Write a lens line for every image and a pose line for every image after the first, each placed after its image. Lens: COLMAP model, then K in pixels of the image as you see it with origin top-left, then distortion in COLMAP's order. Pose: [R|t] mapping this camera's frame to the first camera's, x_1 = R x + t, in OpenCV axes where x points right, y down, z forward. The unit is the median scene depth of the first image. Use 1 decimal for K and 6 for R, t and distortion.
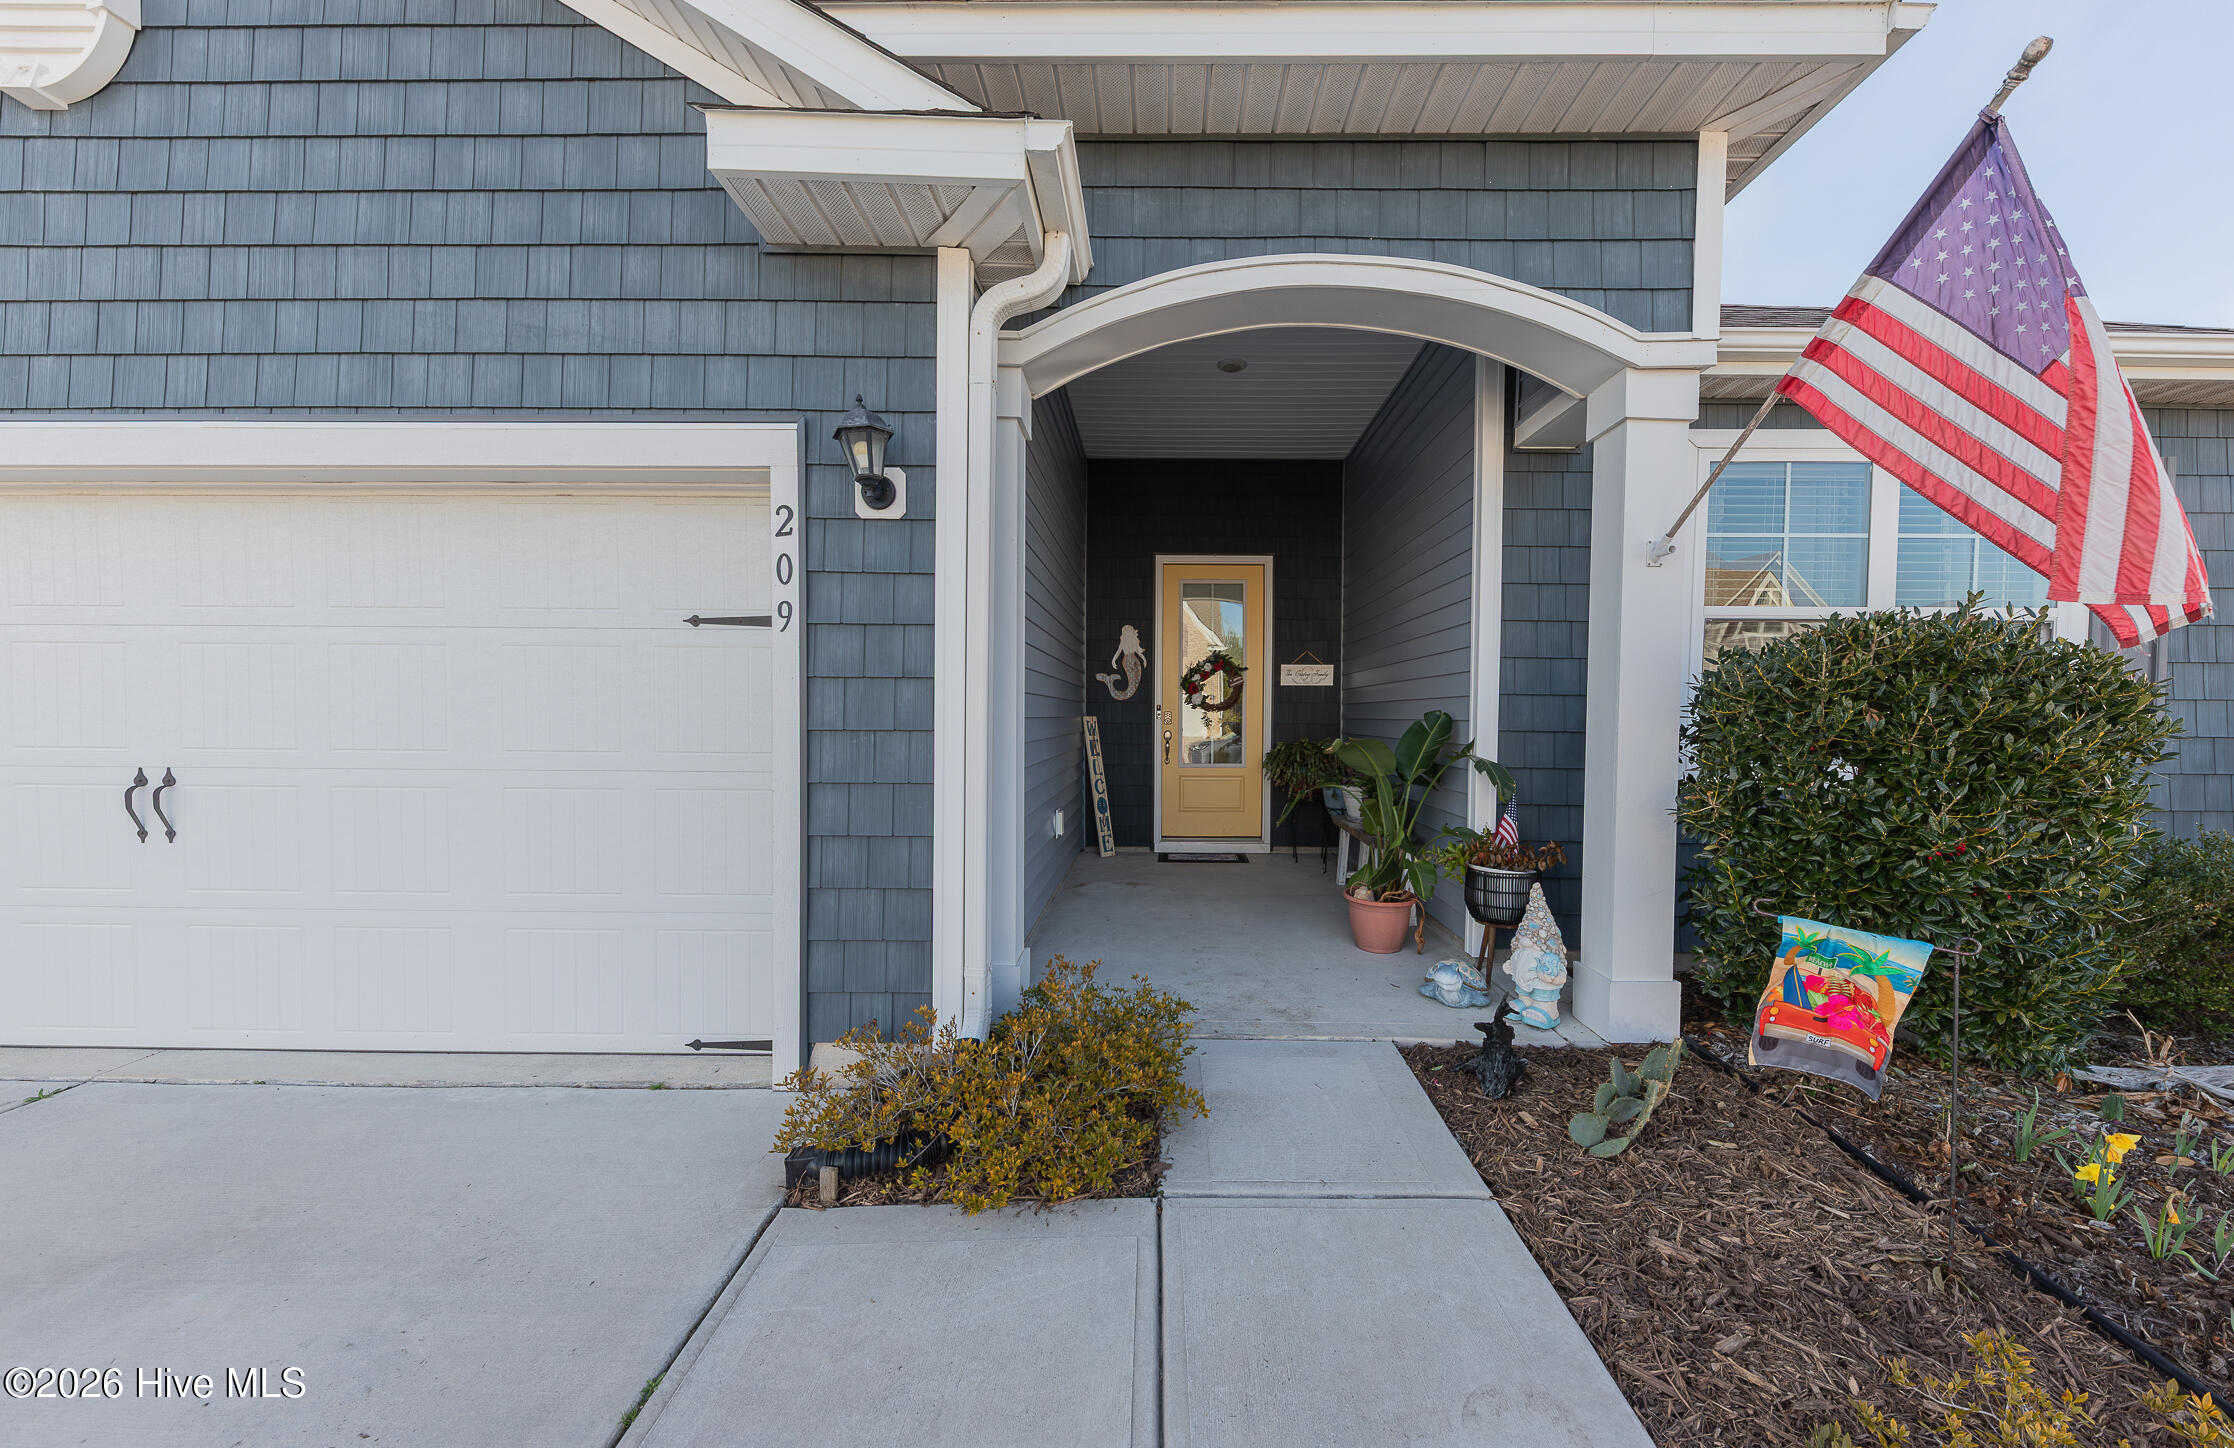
lens RADIAL K [[964.3, 0, 905.4], [0, 964.3, 773.1], [0, 0, 1]] dist [0.002012, 0.000094]
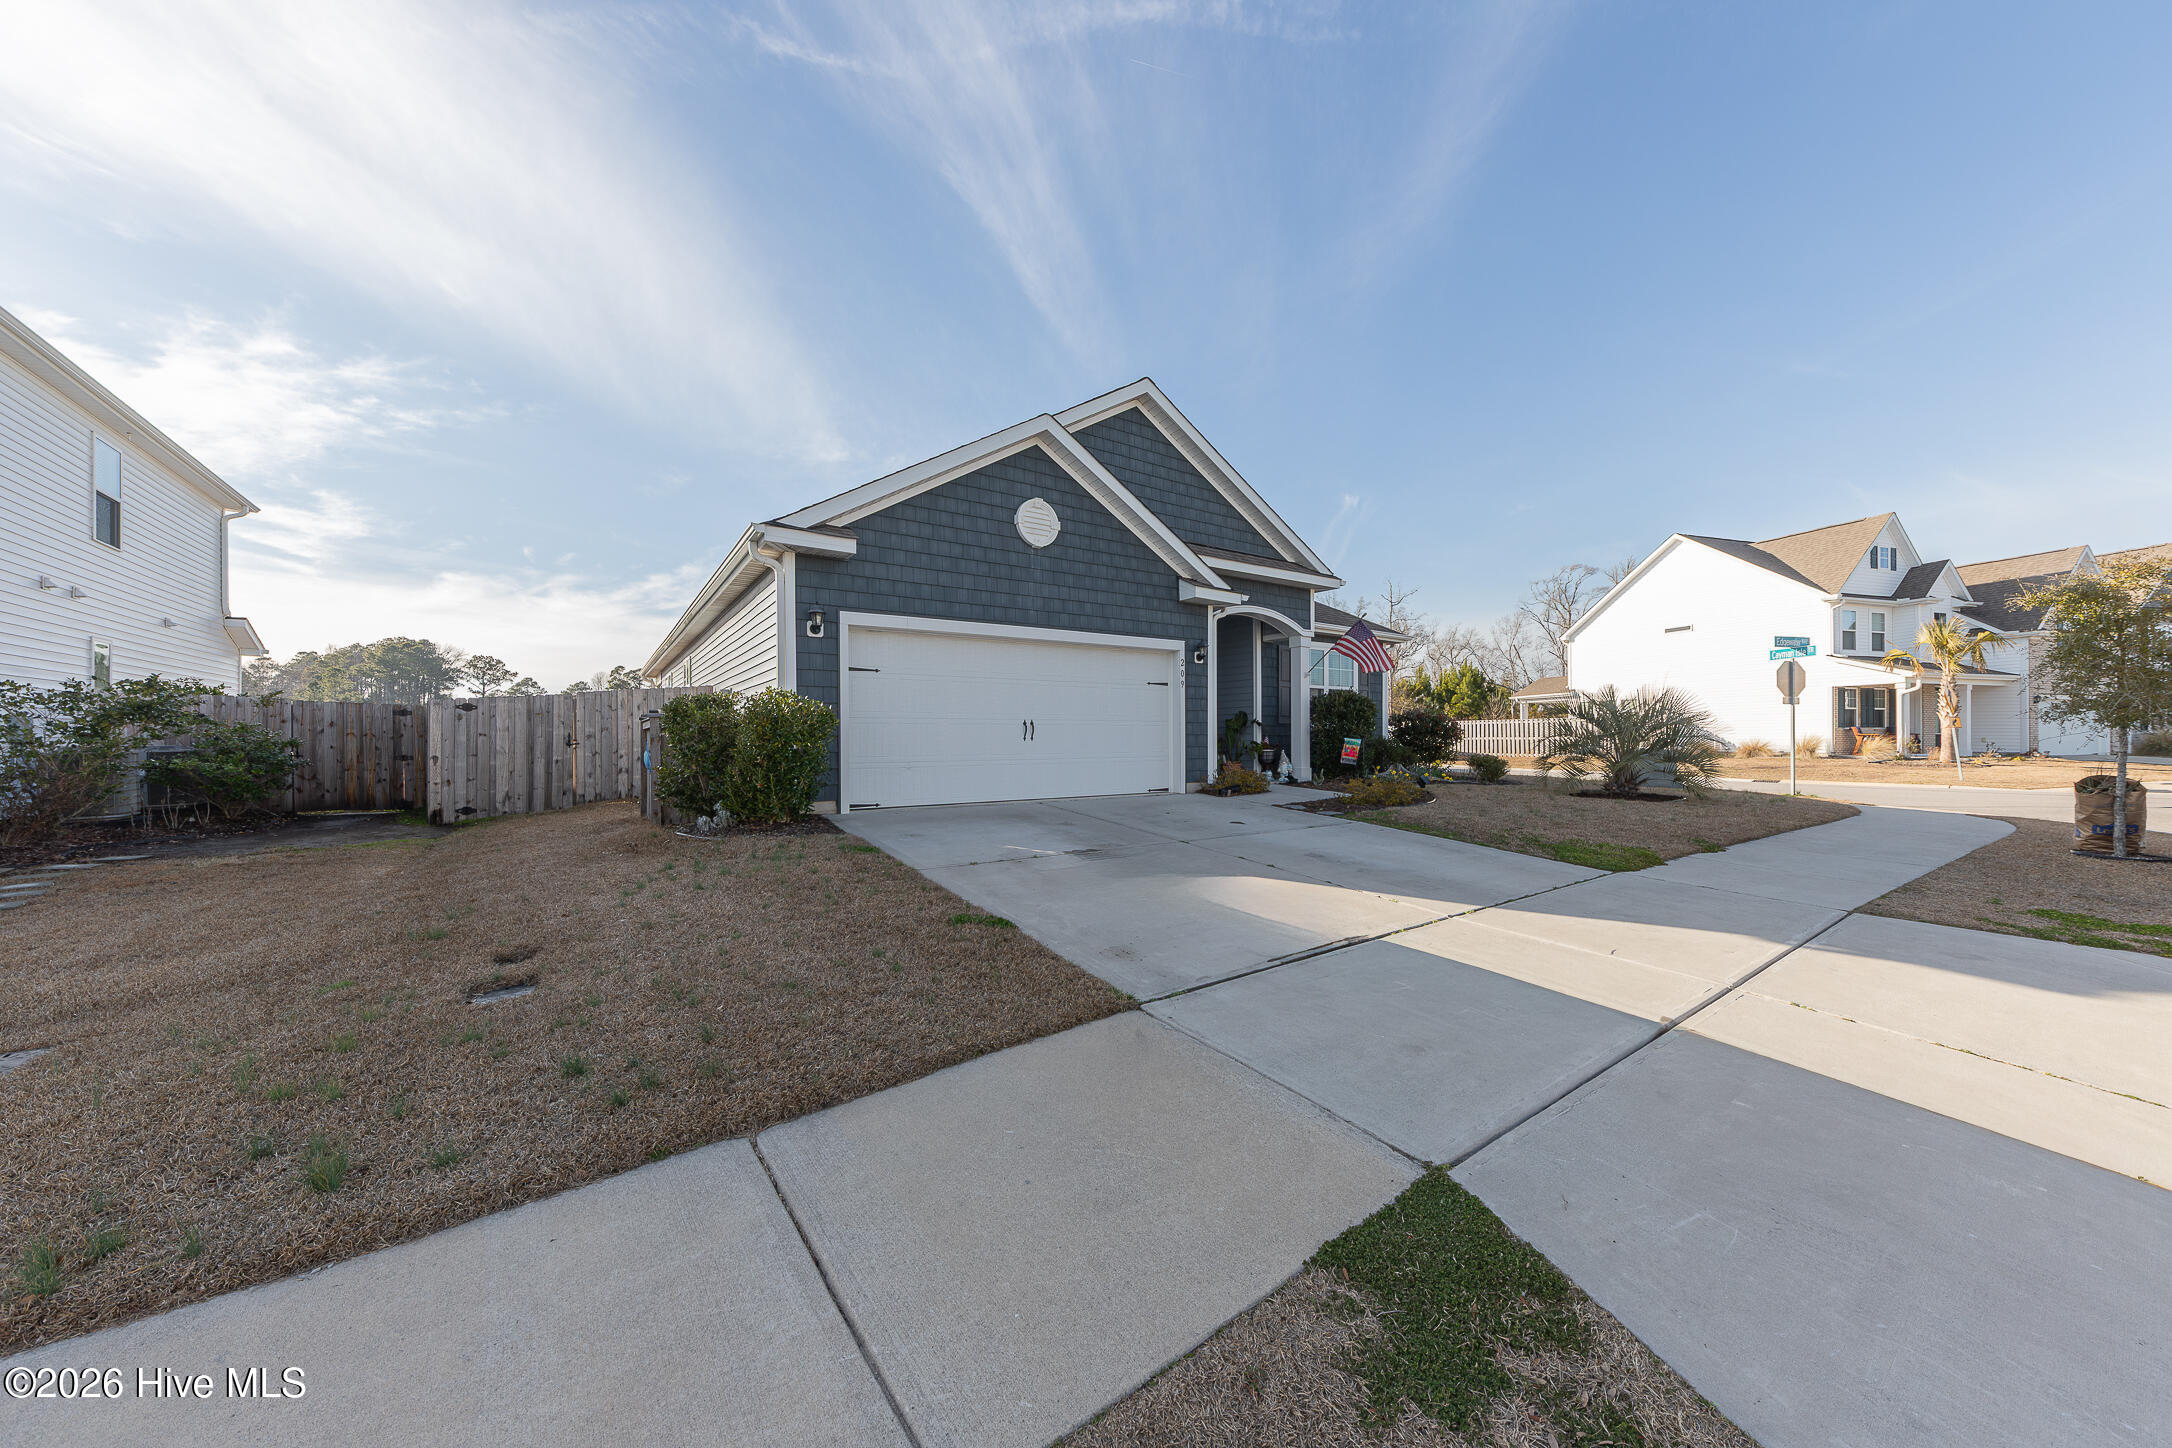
lens RADIAL K [[771.7, 0, 1115.6], [0, 771.7, 739.4], [0, 0, 1]] dist [0.001366, 0.000068]
pose [[0.806405, -0.011379, 0.591255, -2.444301], [0.032358, 0.999166, -0.024903, 0.164290], [-0.590478, 0.039214, 0.806100, -1.634755]]
